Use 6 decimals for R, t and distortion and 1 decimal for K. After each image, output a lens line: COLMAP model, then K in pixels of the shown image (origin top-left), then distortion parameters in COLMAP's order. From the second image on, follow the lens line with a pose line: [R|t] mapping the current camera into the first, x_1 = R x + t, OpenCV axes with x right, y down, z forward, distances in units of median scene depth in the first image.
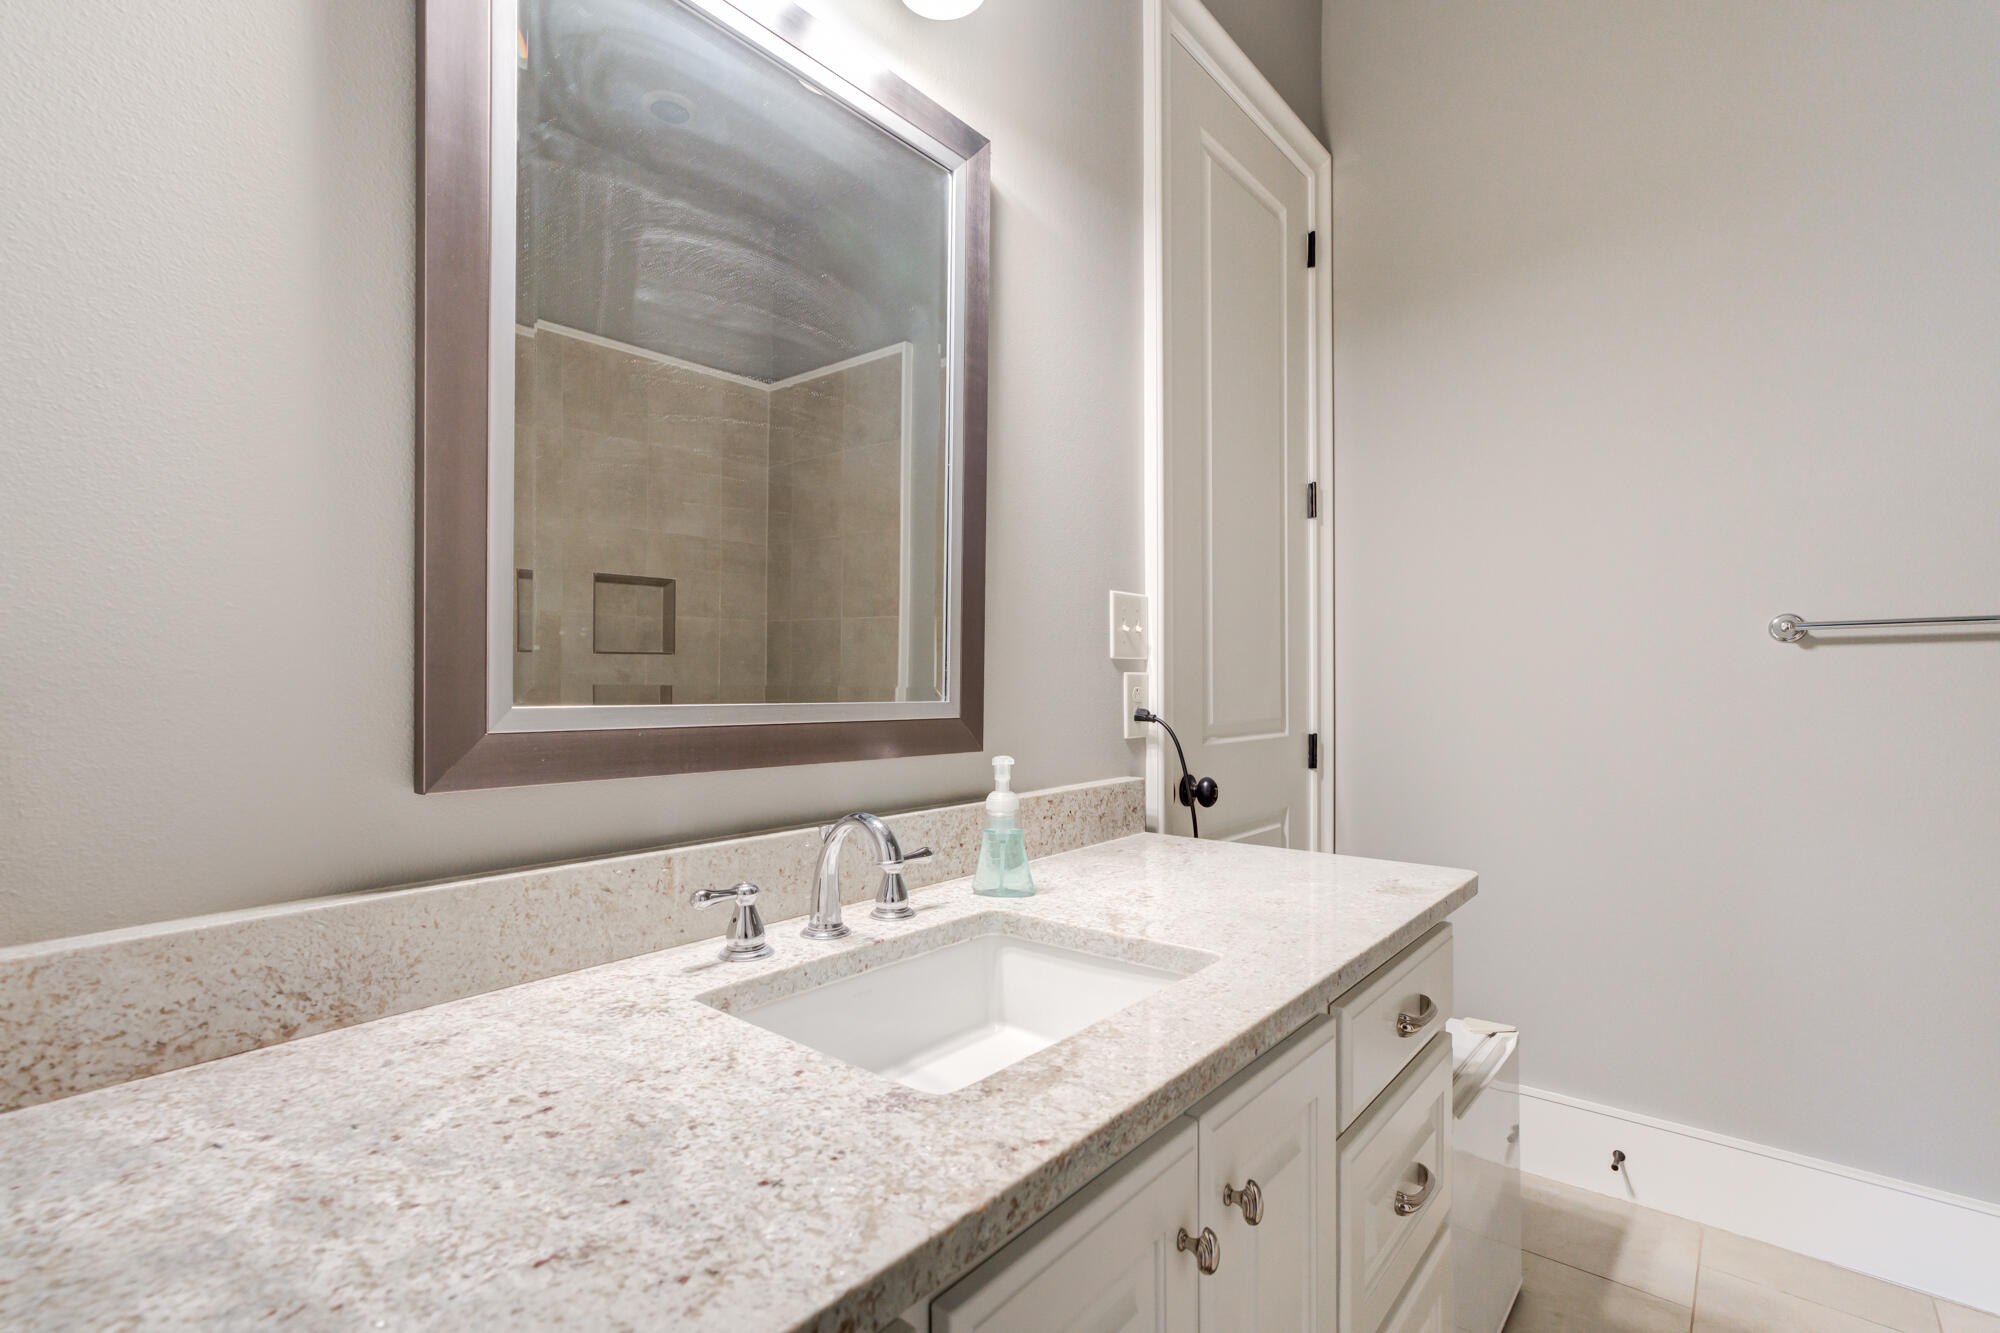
lens RADIAL K [[912.1, 0, 989.8], [0, 912.1, 672.5], [0, 0, 1]] dist [-0.023250, 0.017705]
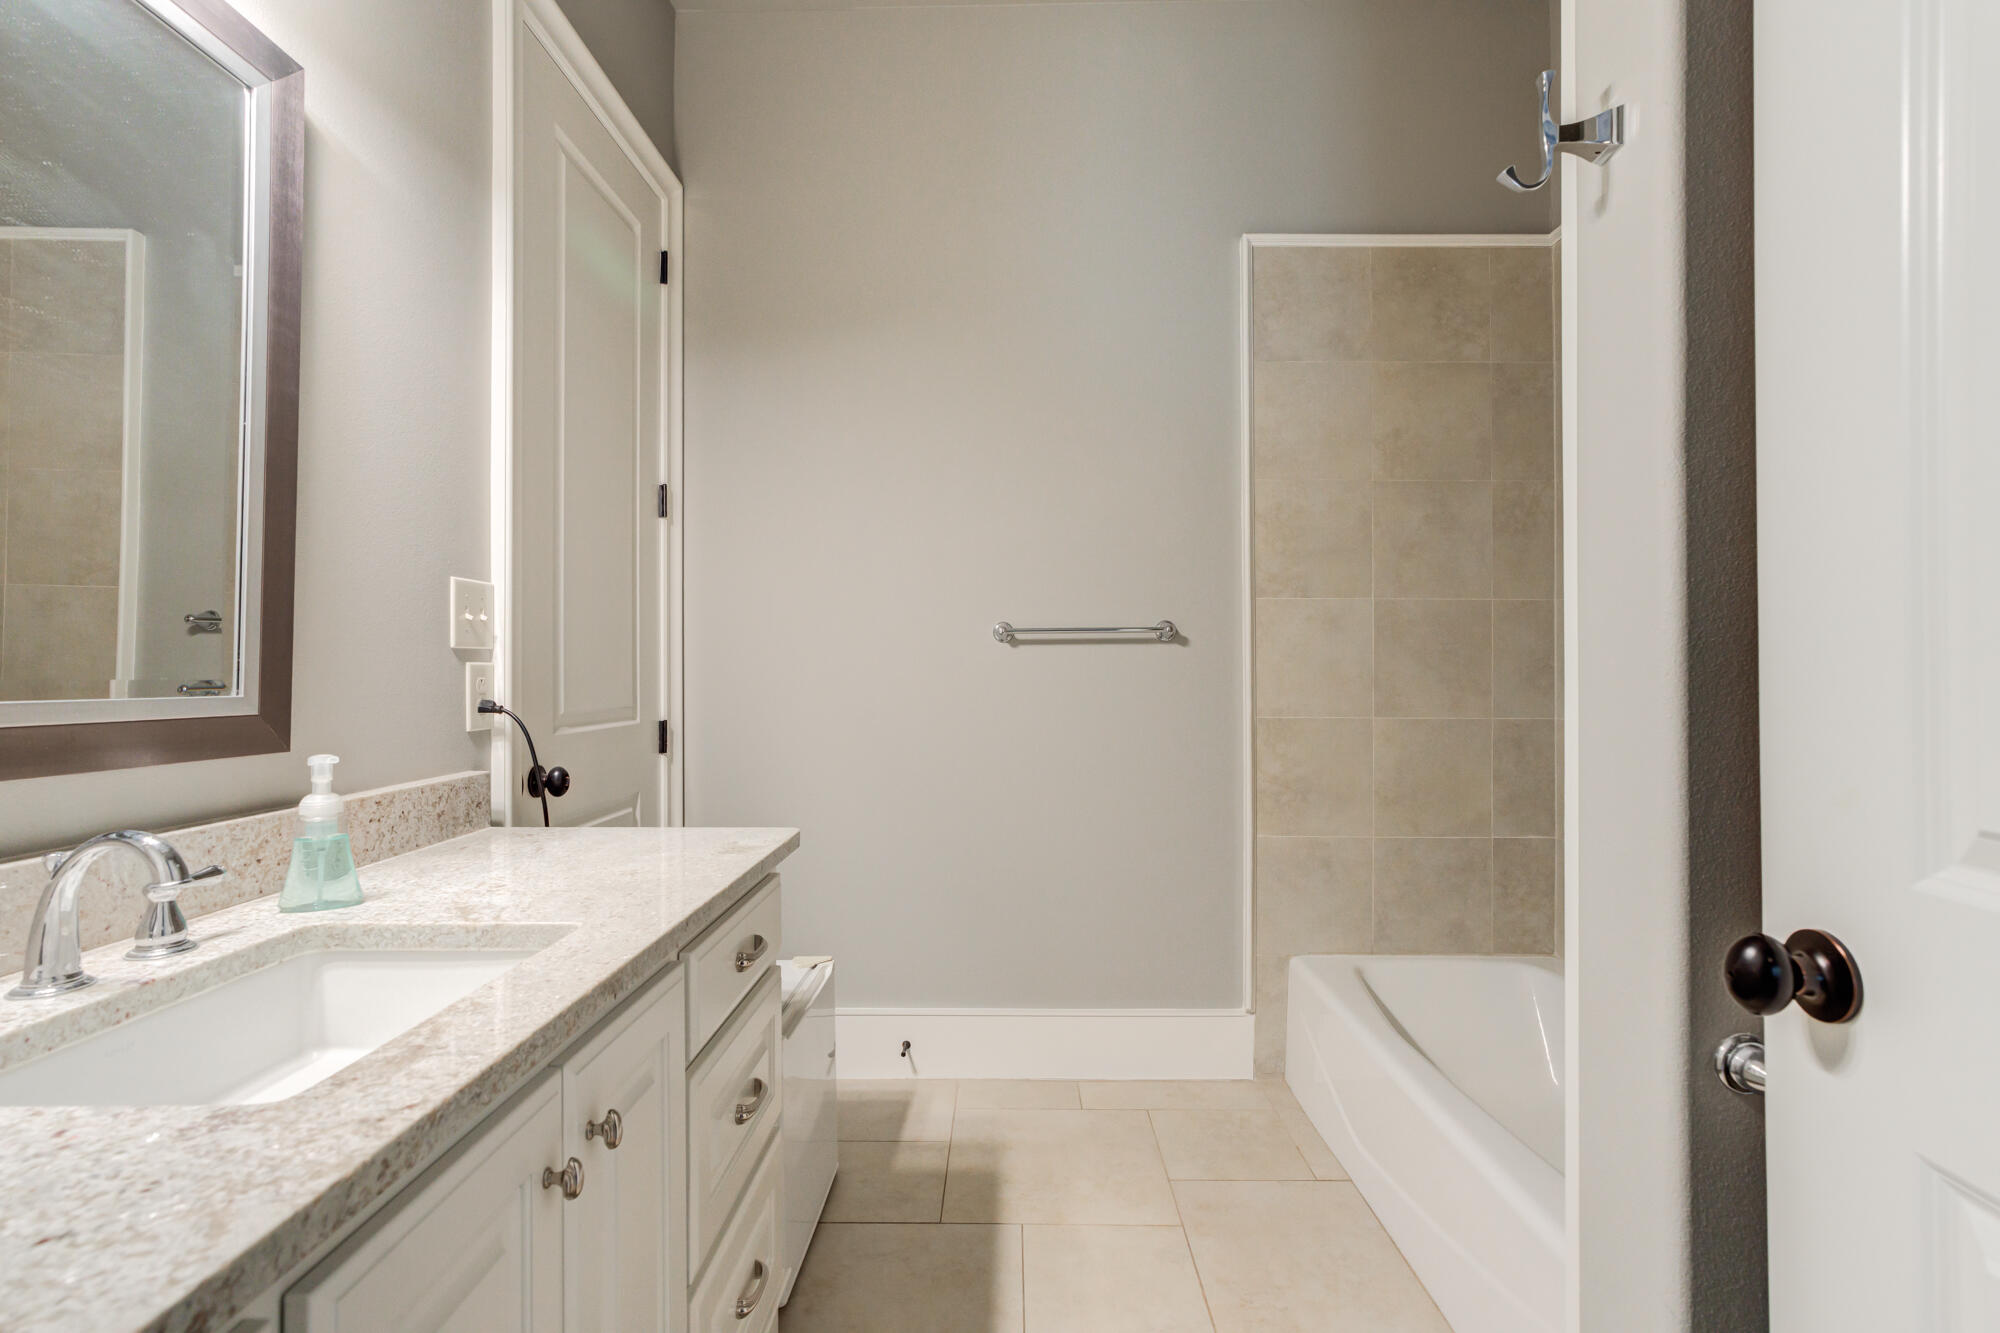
lens RADIAL K [[912.1, 0, 989.8], [0, 912.1, 672.5], [0, 0, 1]] dist [-0.023250, 0.017705]
pose [[0.773636, -0.003466, 0.633621, -0.043324], [-0.004156, 0.999936, 0.010544, -0.002590], [-0.633617, -0.010791, 0.773572, -0.120838]]
